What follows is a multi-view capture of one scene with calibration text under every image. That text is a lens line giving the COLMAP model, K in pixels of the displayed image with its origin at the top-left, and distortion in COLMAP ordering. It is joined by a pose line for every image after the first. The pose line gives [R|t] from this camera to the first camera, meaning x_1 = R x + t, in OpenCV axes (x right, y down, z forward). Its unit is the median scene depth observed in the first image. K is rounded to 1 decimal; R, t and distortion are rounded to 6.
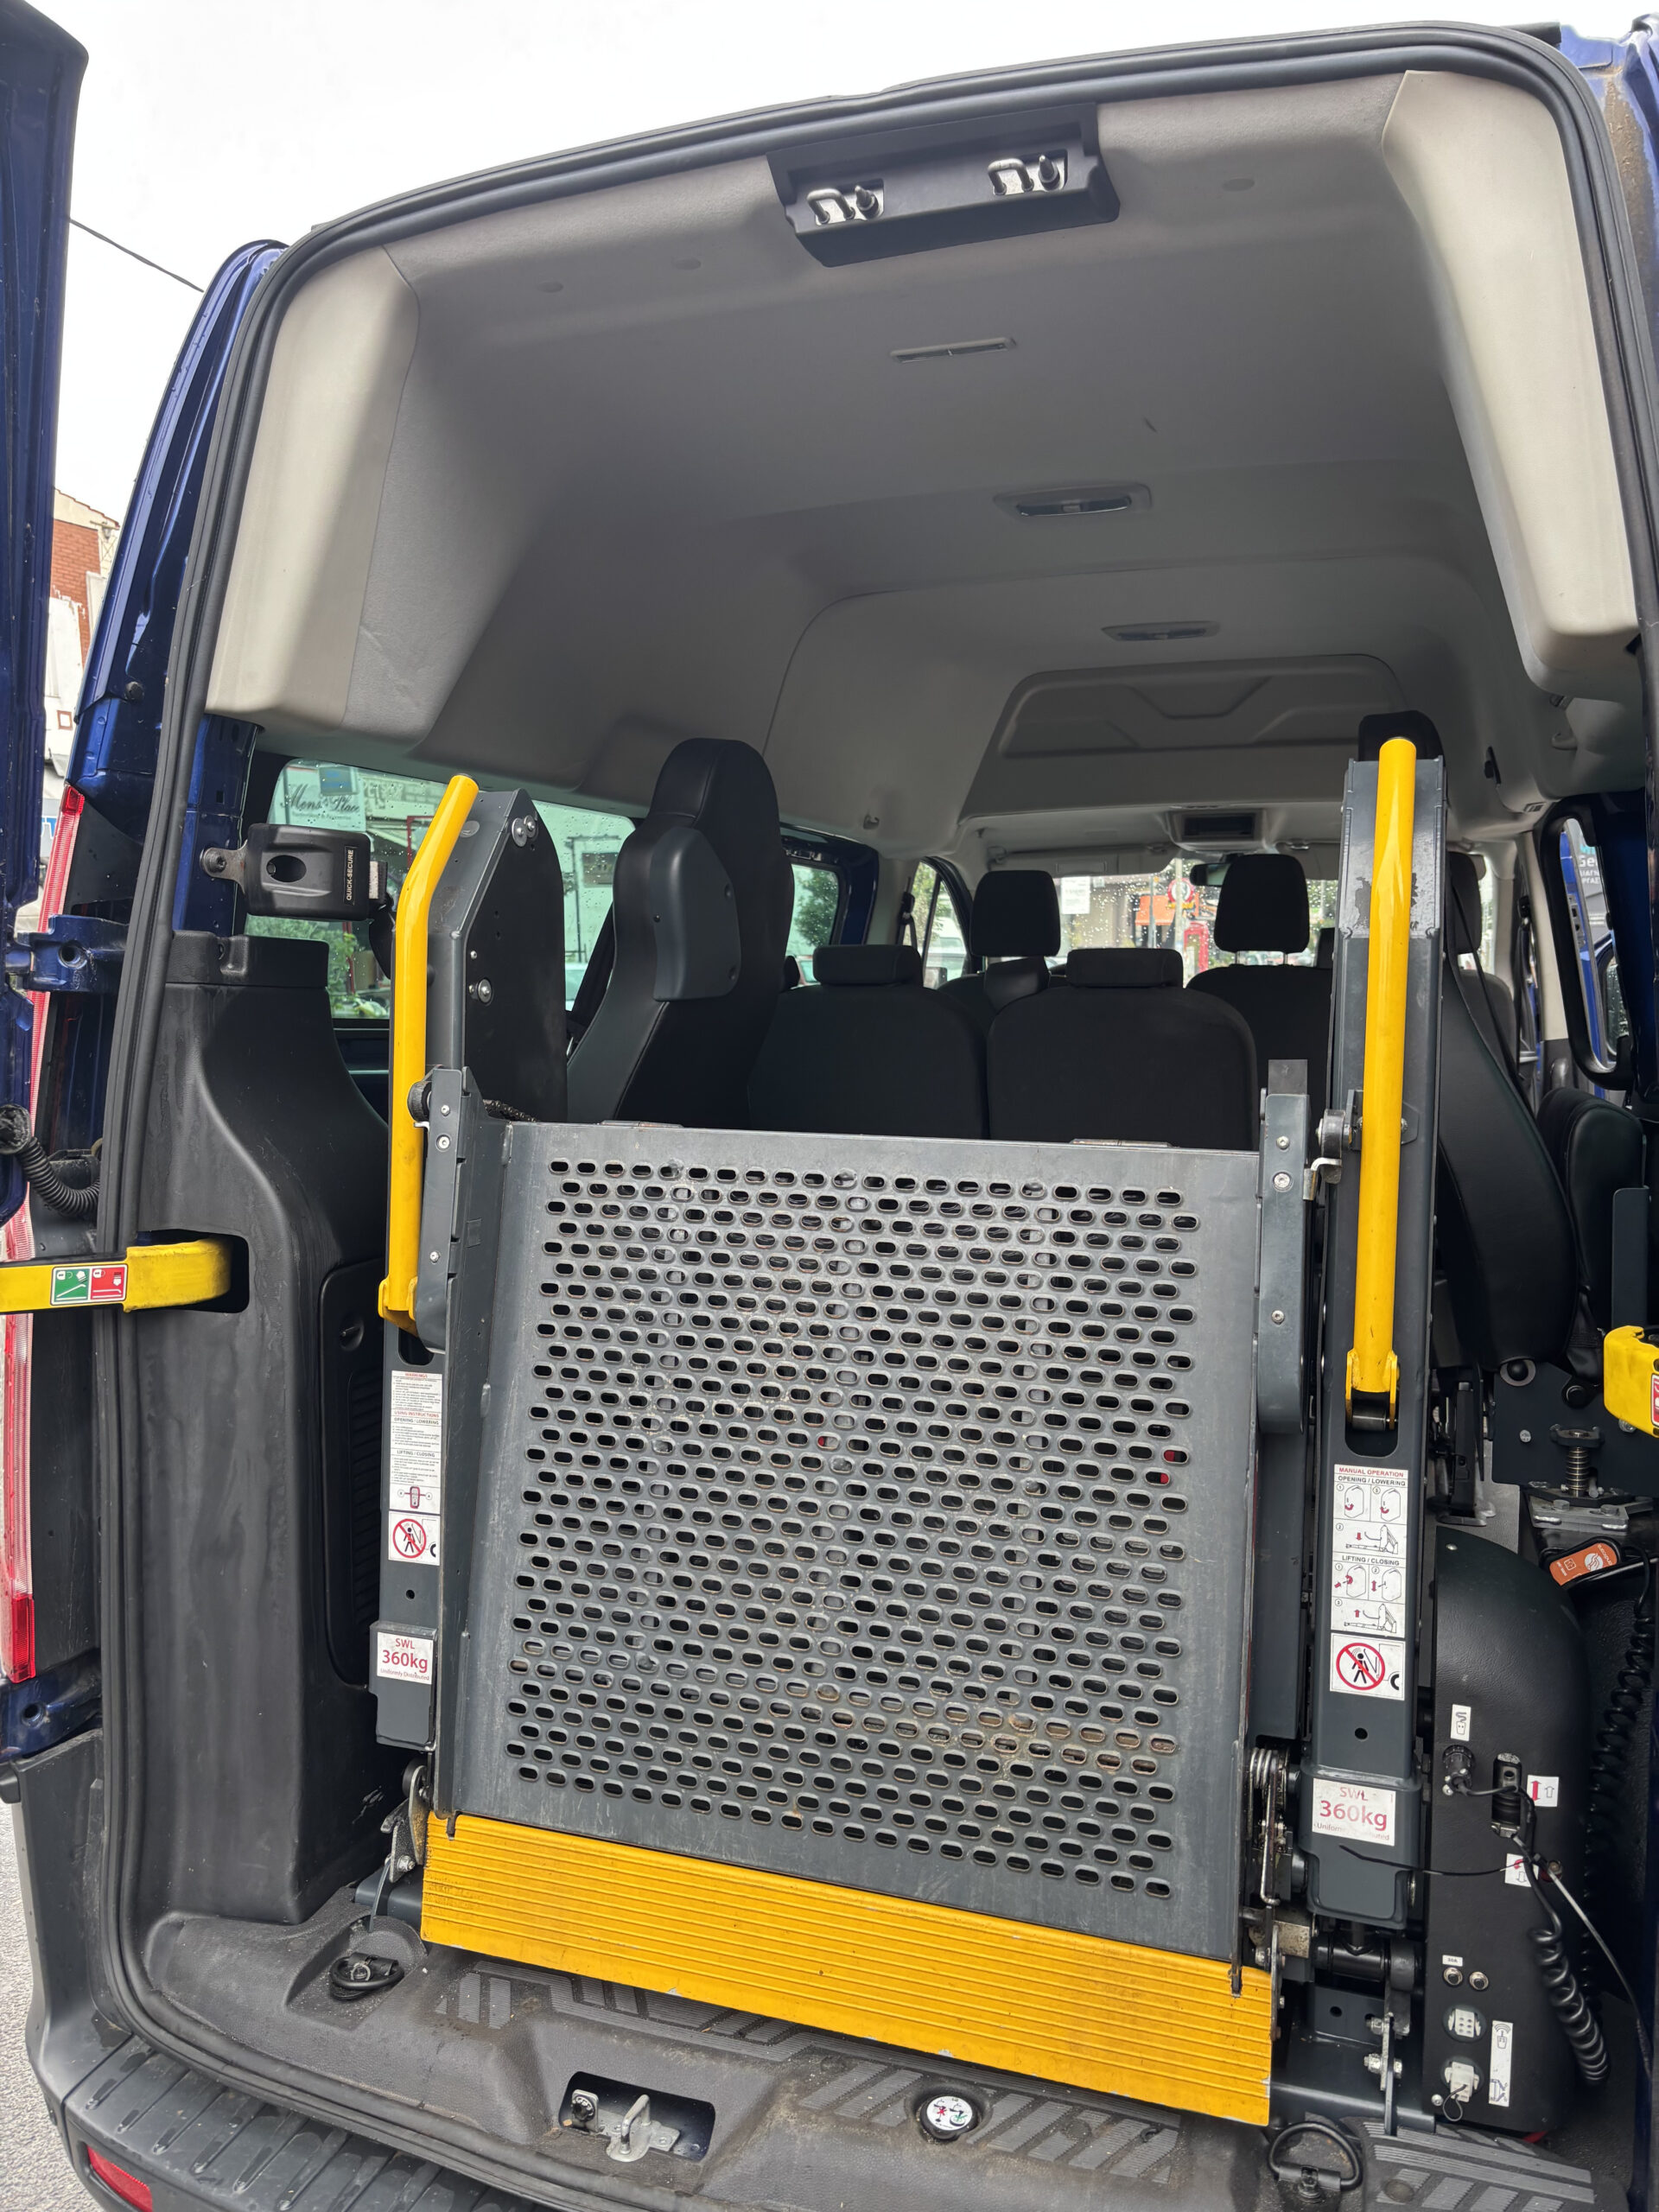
lens RADIAL K [[1698.6, 0, 823.0], [0, 1698.6, 1119.2], [0, 0, 1]] dist [0.078585, -0.083170]
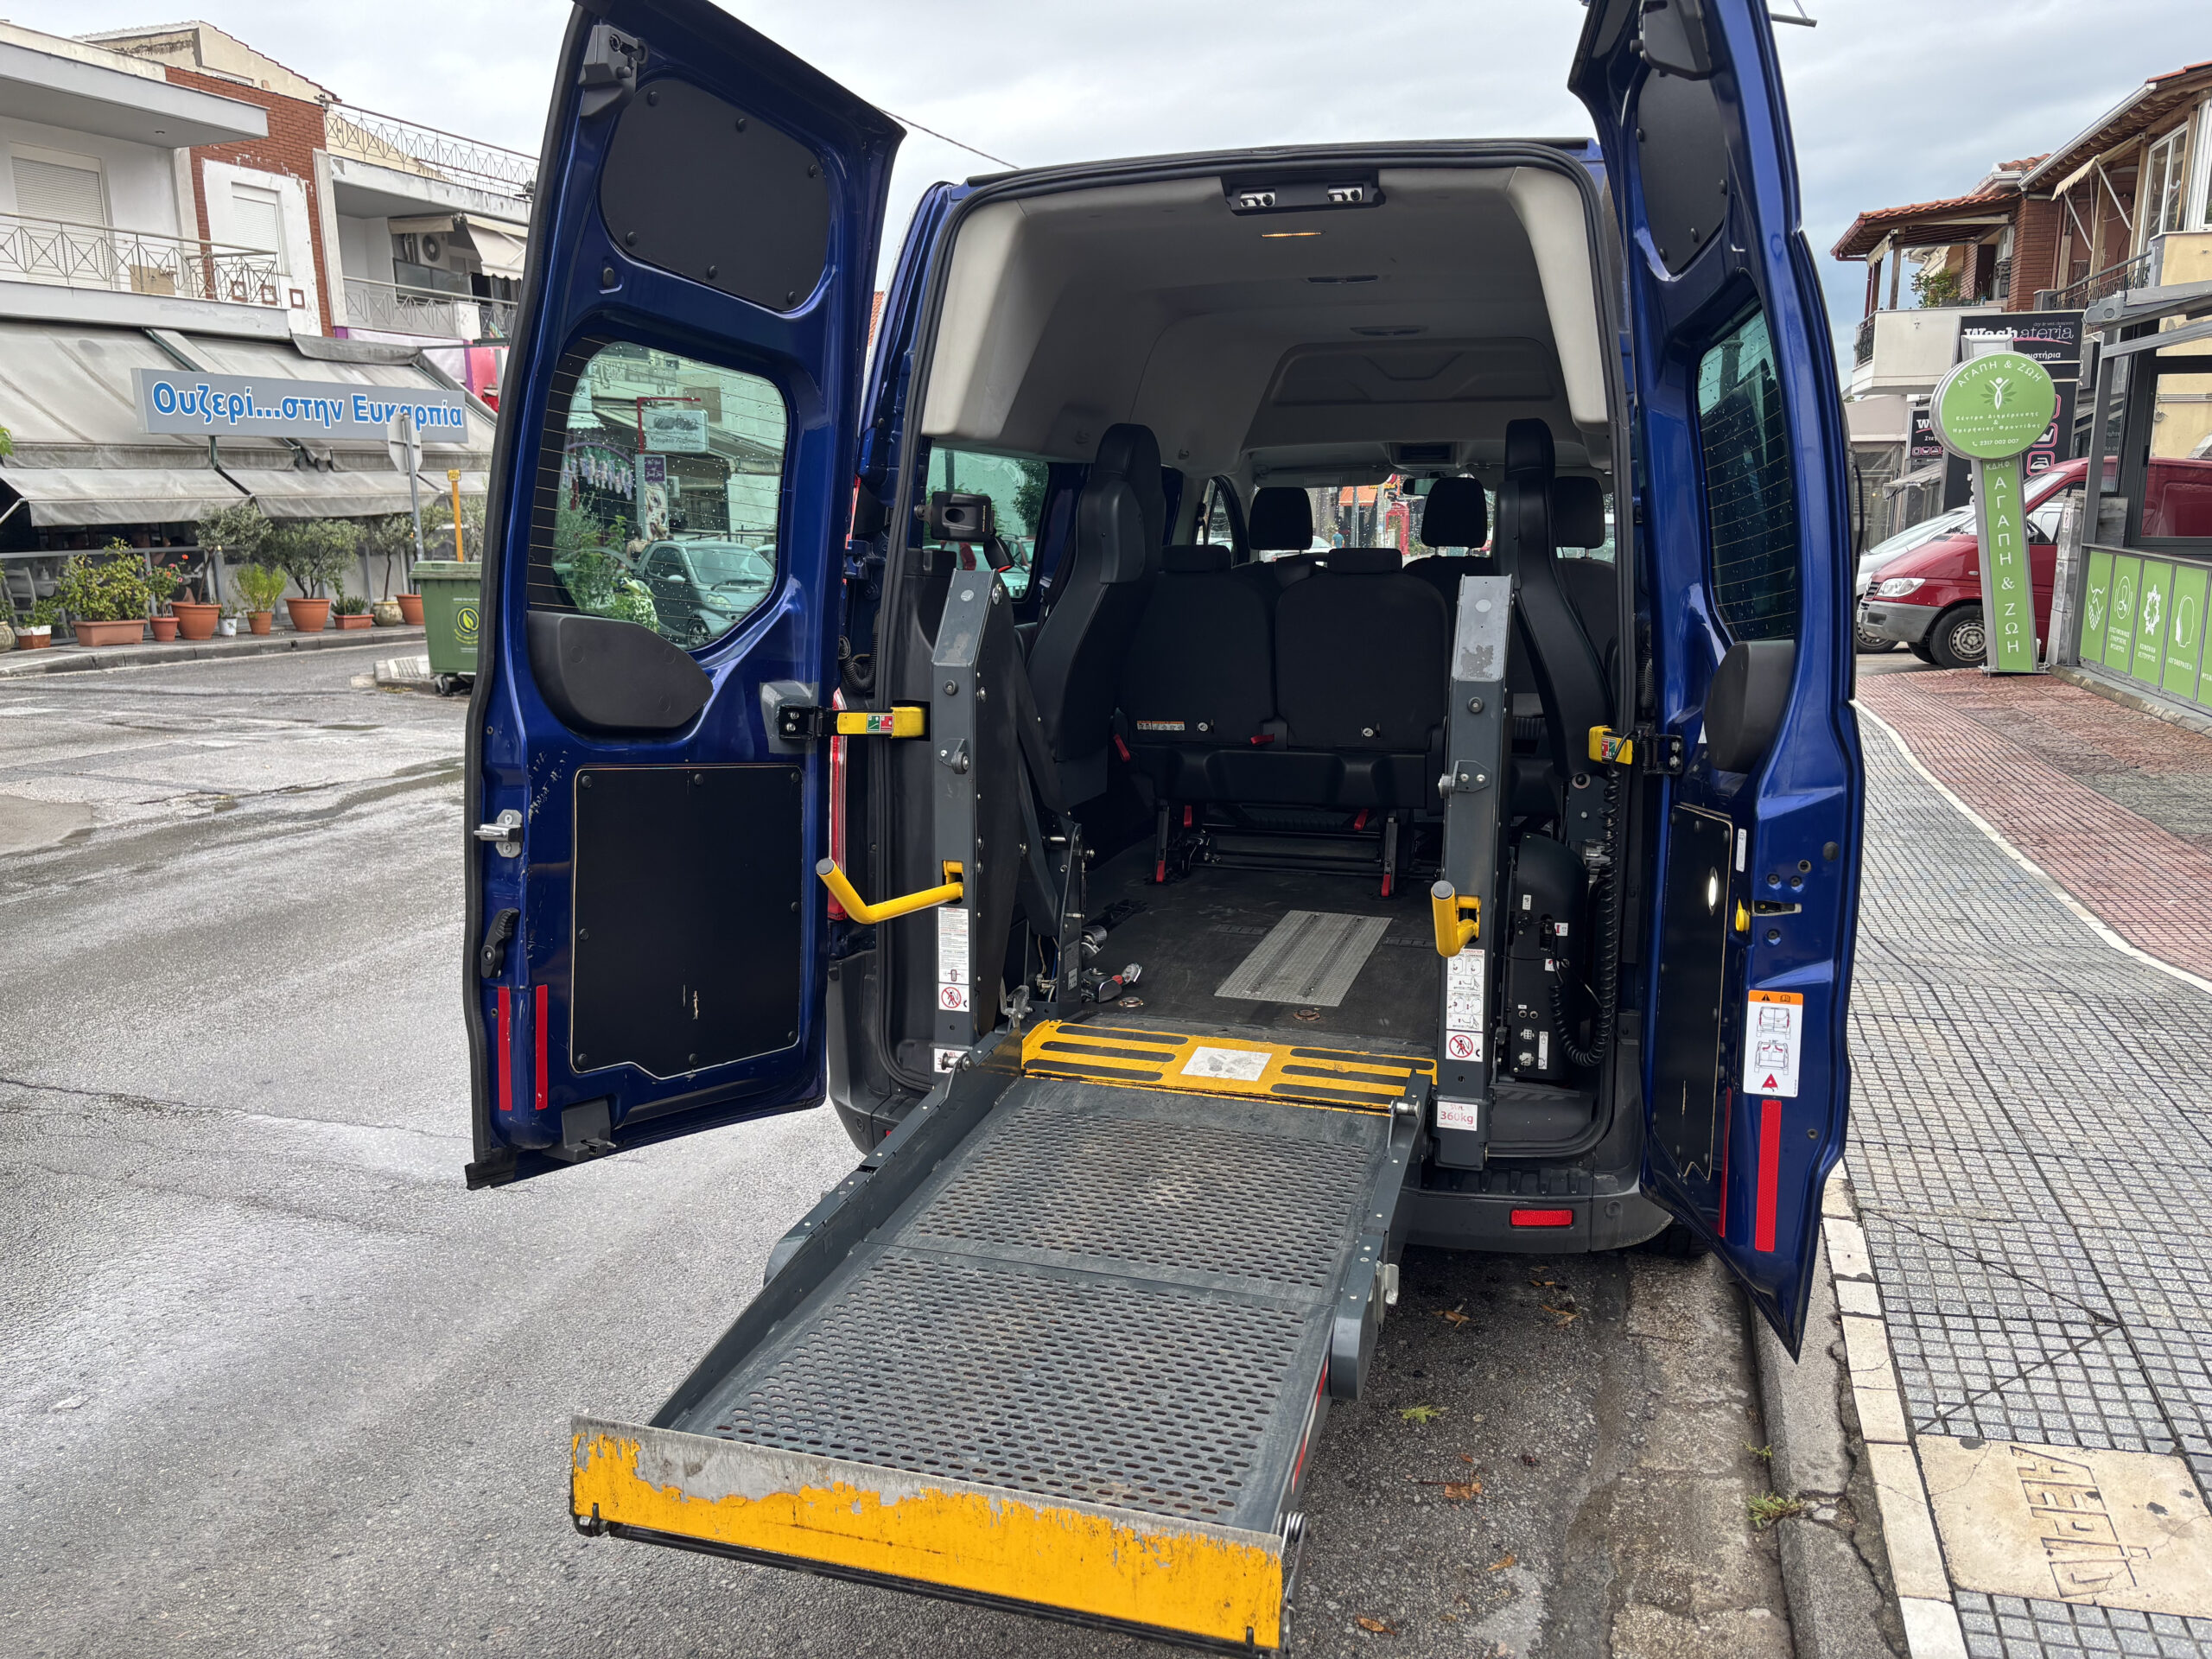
lens RADIAL K [[1698.6, 0, 1106.0], [0, 1698.6, 829.5], [0, 0, 1]] dist [0.078585, -0.083170]
pose [[0.998809, -0.005368, 0.048500, -0.207342], [0.001684, 0.997130, 0.075691, 0.055847], [-0.048767, -0.075520, 0.995951, -0.847150]]
